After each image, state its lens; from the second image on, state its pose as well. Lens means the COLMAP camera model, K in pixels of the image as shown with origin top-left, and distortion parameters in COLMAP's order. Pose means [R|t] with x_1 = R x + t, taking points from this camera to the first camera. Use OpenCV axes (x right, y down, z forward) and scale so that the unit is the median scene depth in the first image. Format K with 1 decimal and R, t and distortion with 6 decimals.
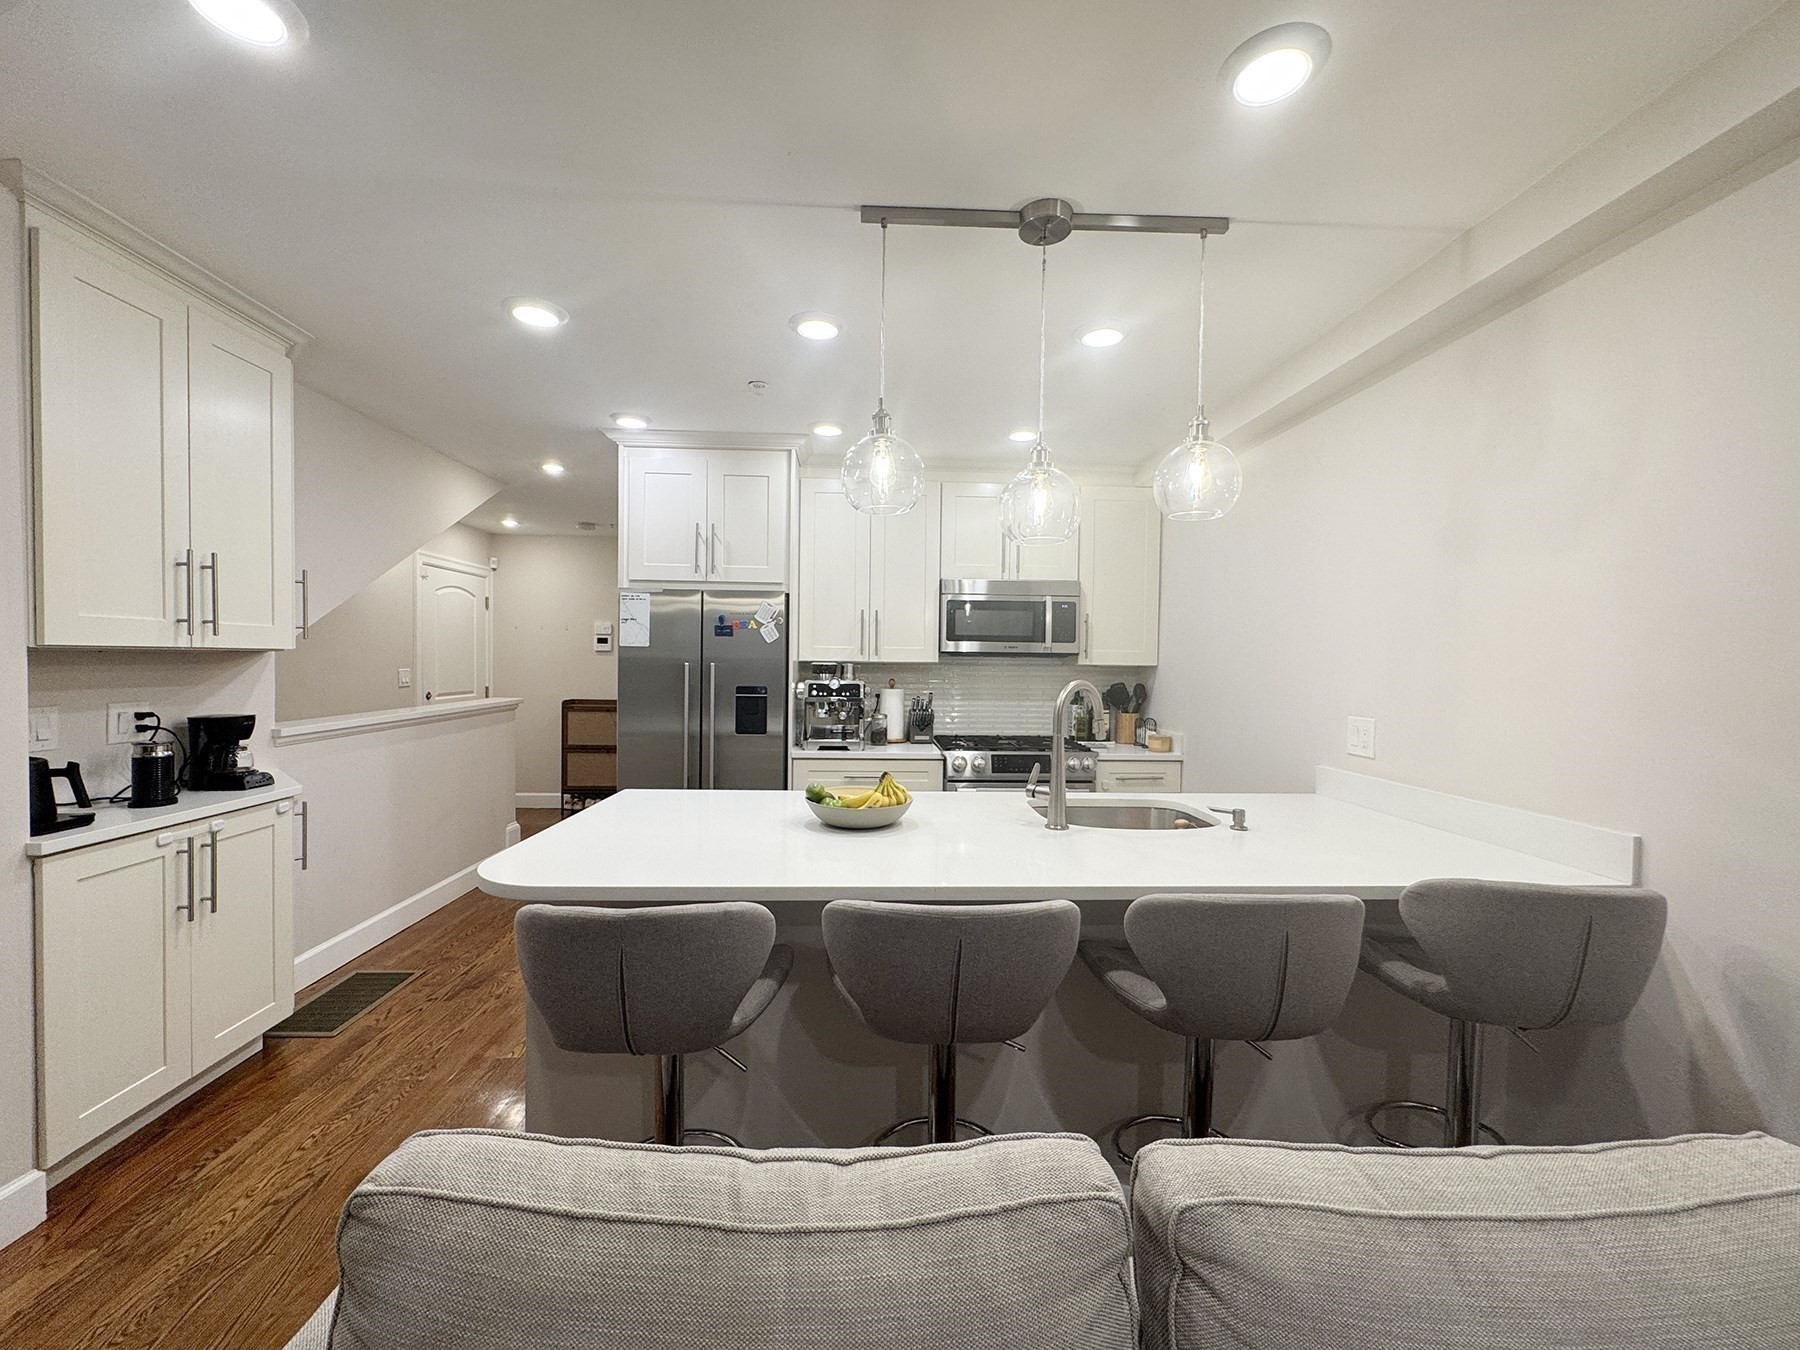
lens RADIAL K [[717.0, 0, 899.4], [0, 717.0, 676.7], [0, 0, 1]] dist [-0.001494, -0.000401]
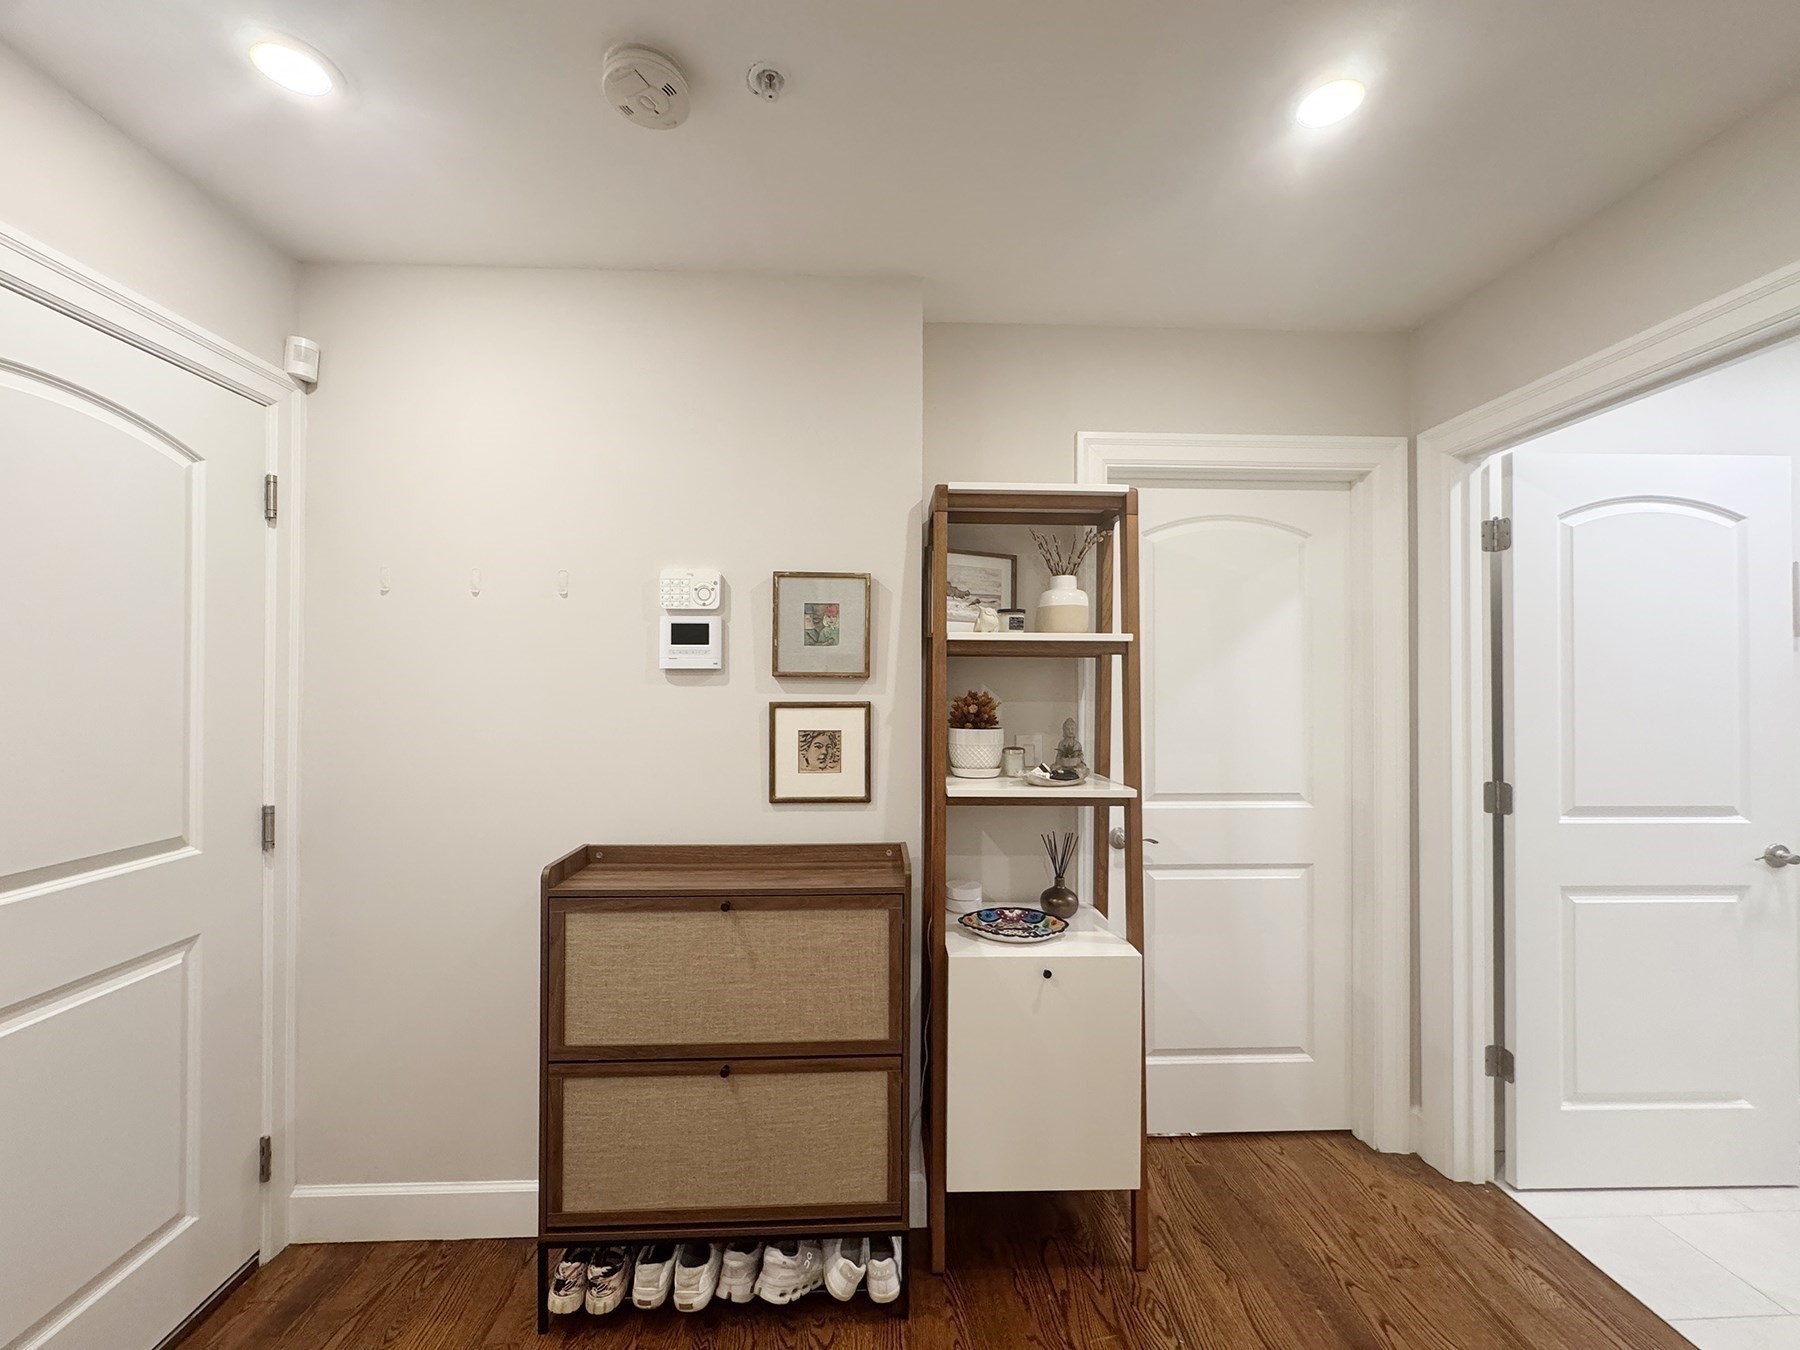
lens RADIAL K [[717.0, 0, 900.3], [0, 717.0, 672.8], [0, 0, 1]] dist [-0.001494, -0.000401]
pose [[0.999885, -0.011863, -0.009490, -0.723565], [0.011569, 0.999470, -0.030426, -0.055543], [0.009846, 0.030312, 0.999492, 1.581863]]
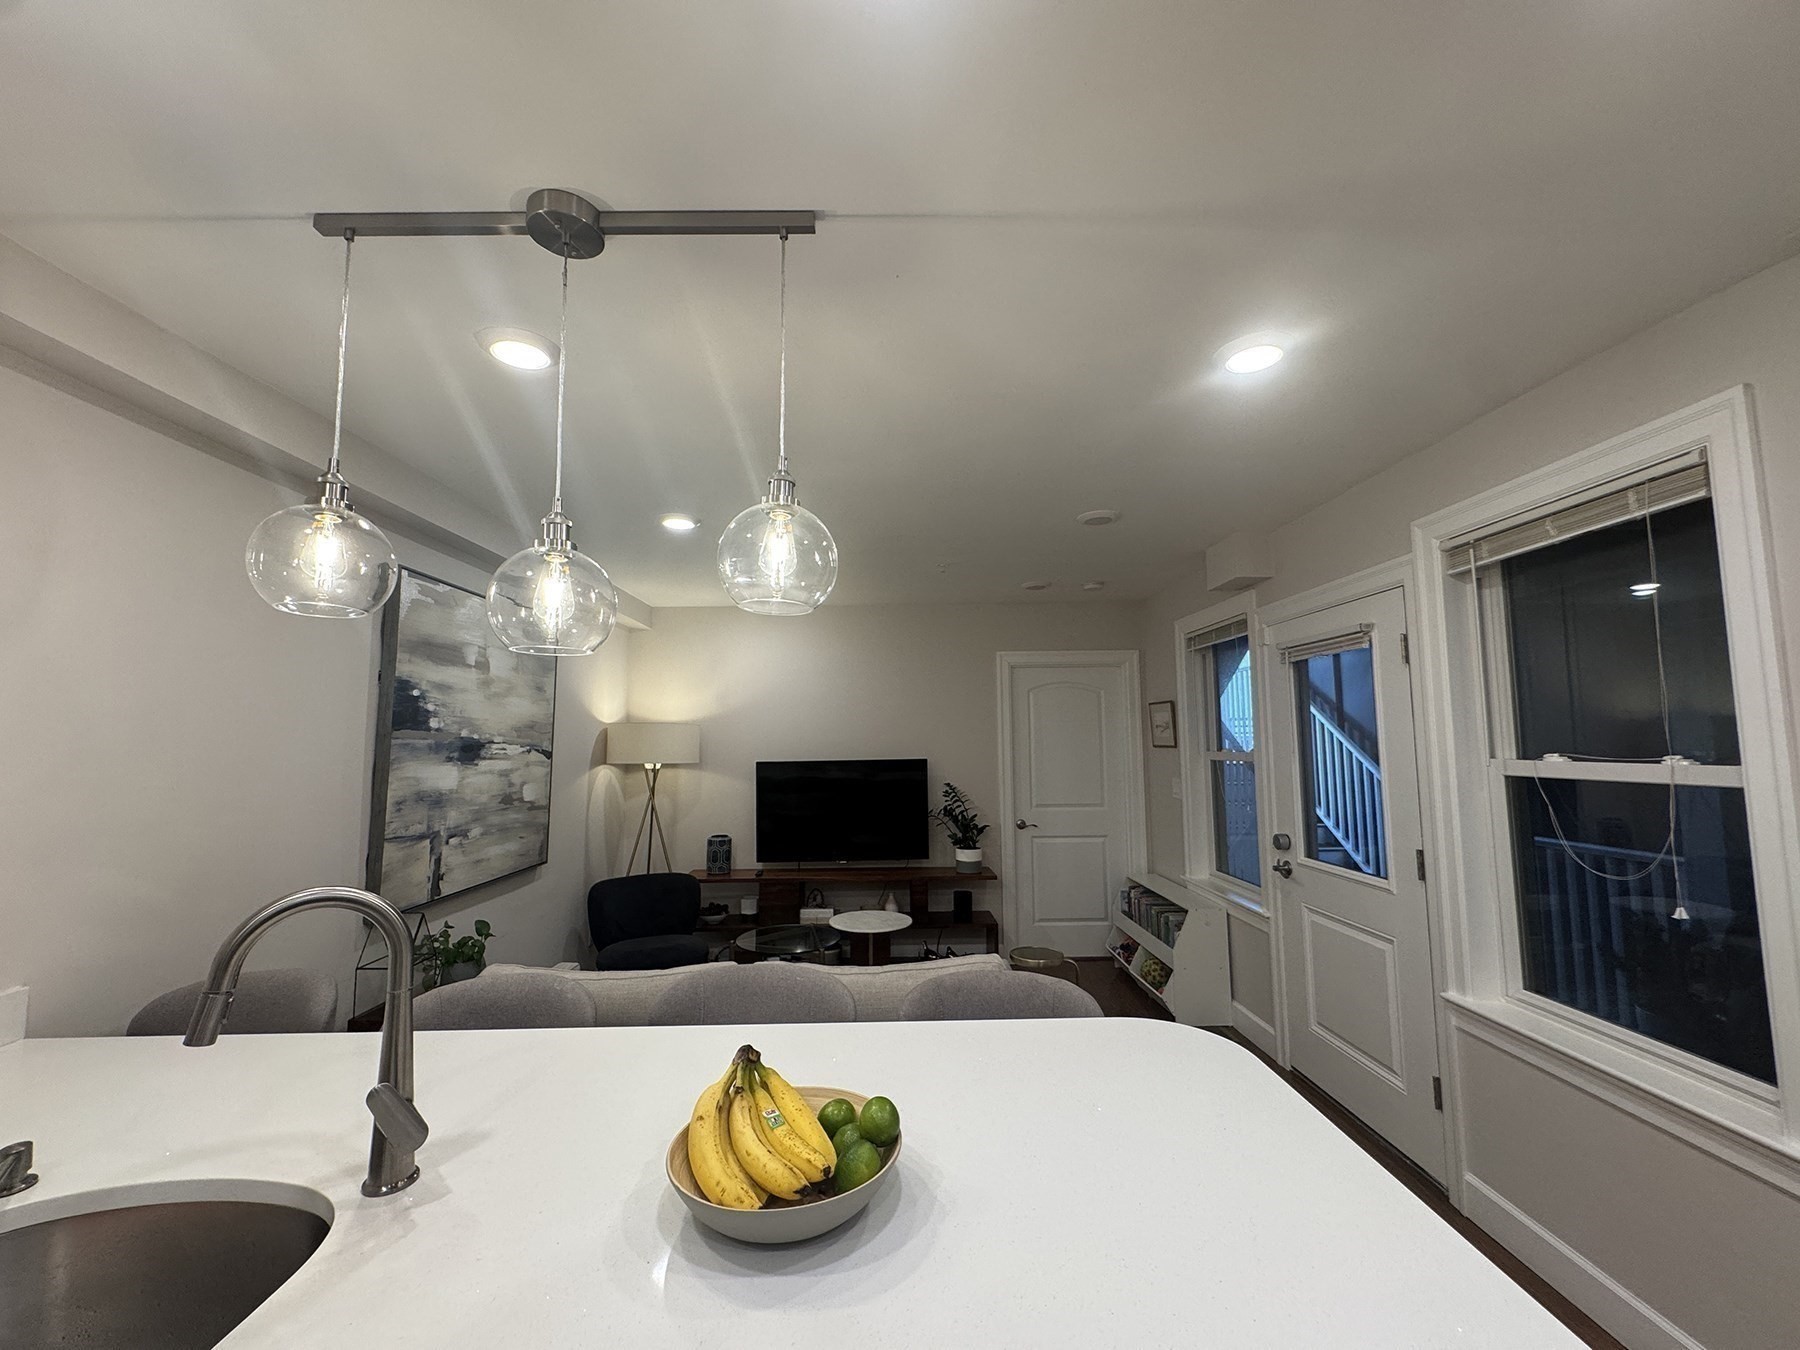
lens RADIAL K [[717.0, 0, 896.9], [0, 717.0, 682.0], [0, 0, 1]] dist [-0.001494, -0.000401]
pose [[-0.999609, -0.000208, 0.027946, -0.093963], [-0.002049, 0.997826, -0.065875, -0.067559], [-0.027871, -0.065906, -0.997436, 1.005027]]
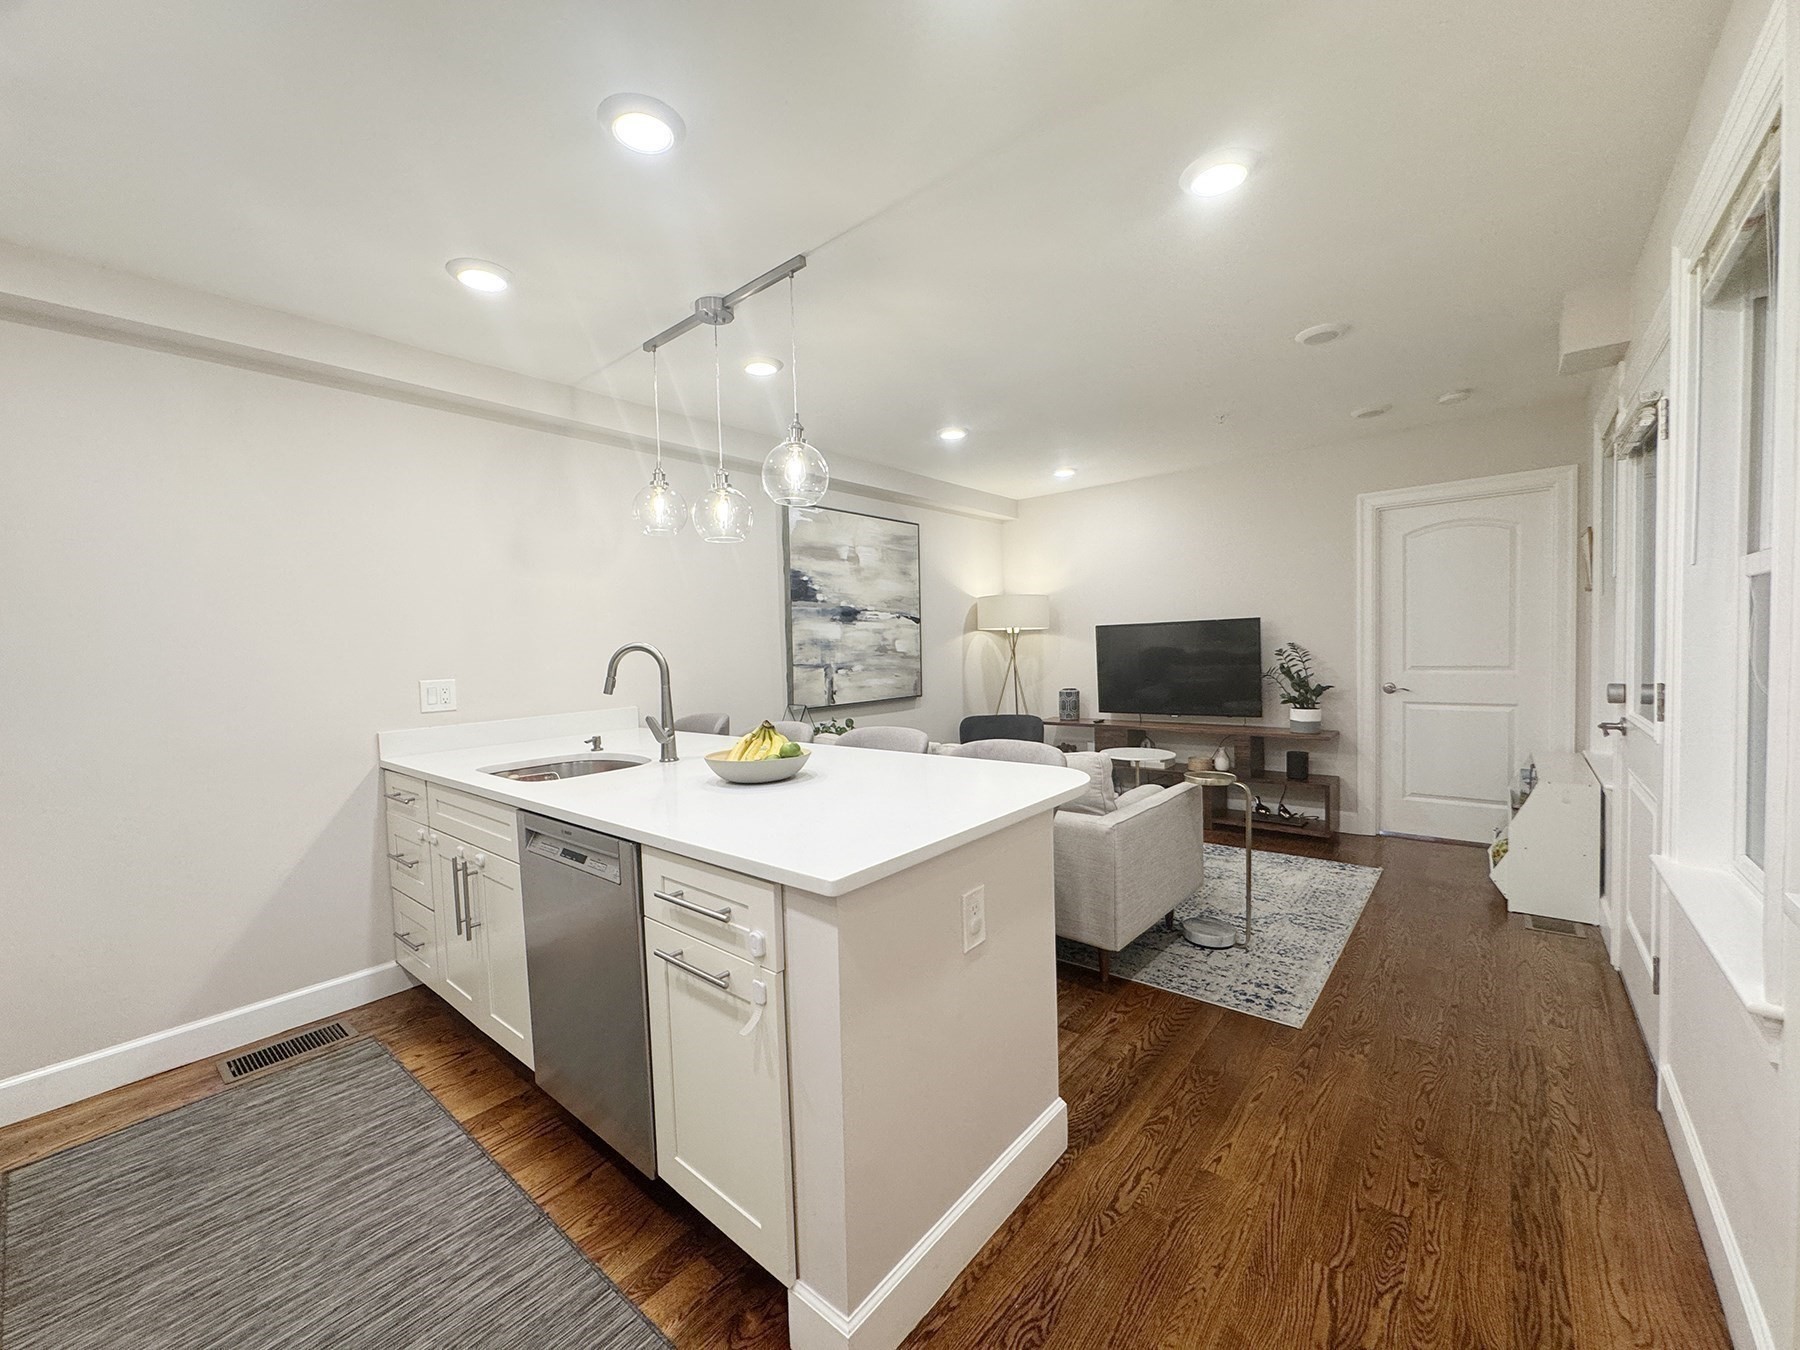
lens RADIAL K [[717.0, 0, 904.5], [0, 717.0, 680.4], [0, 0, 1]] dist [-0.001494, -0.000401]
pose [[-0.738143, -0.022207, 0.674278, -0.606031], [0.033369, 0.997033, 0.069367, 0.000559], [-0.673818, 0.073702, -0.735212, 1.084098]]
